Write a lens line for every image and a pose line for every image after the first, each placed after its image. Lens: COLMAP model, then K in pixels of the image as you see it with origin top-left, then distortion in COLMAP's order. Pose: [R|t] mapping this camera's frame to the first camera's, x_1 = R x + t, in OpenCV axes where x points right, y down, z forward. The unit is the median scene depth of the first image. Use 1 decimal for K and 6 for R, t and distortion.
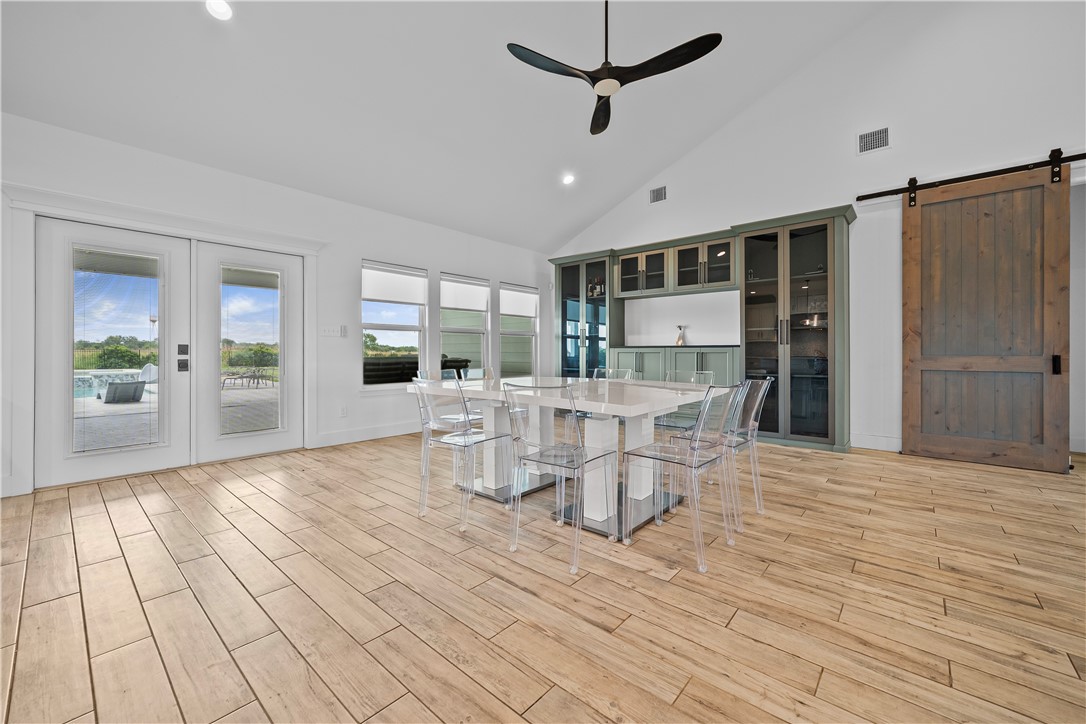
lens RADIAL K [[433.9, 0, 542.3], [0, 433.9, 349.8], [0, 0, 1]] dist [-0.016656, 0.006373]
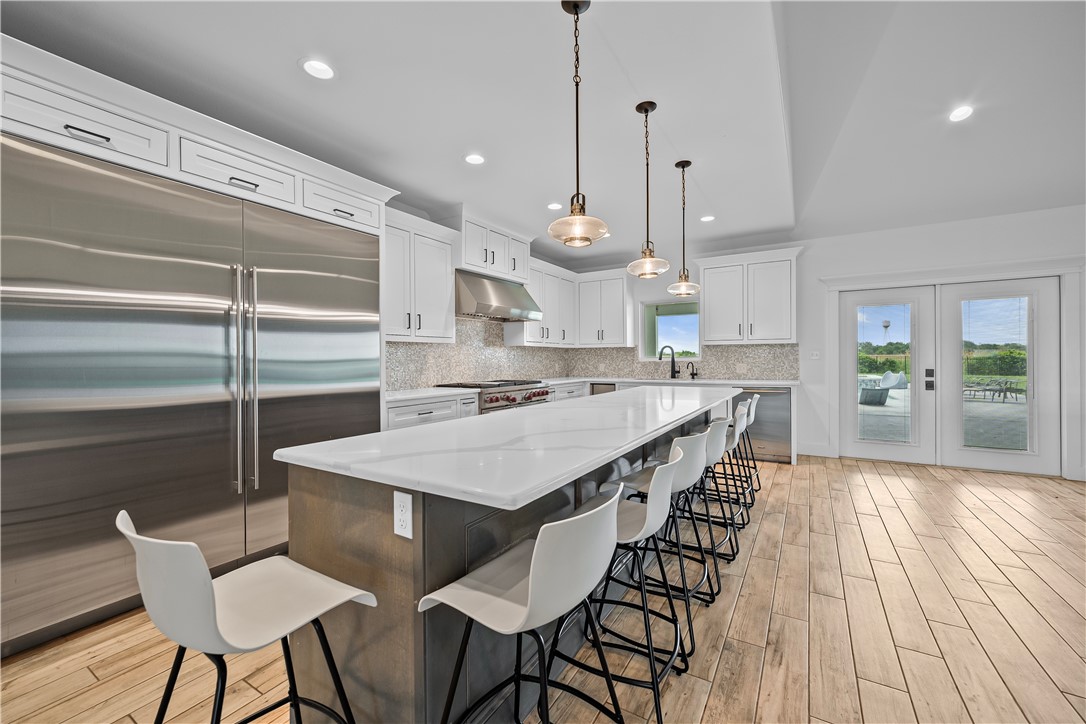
lens RADIAL K [[436.3, 0, 547.8], [0, 436.3, 361.3], [0, 0, 1]] dist [-0.001698, 0.000151]
pose [[0.174852, 0.004397, -0.984585, 0.214312], [0.014430, 0.999871, 0.007028, -0.054279], [0.984489, -0.015437, 0.174766, -0.305383]]
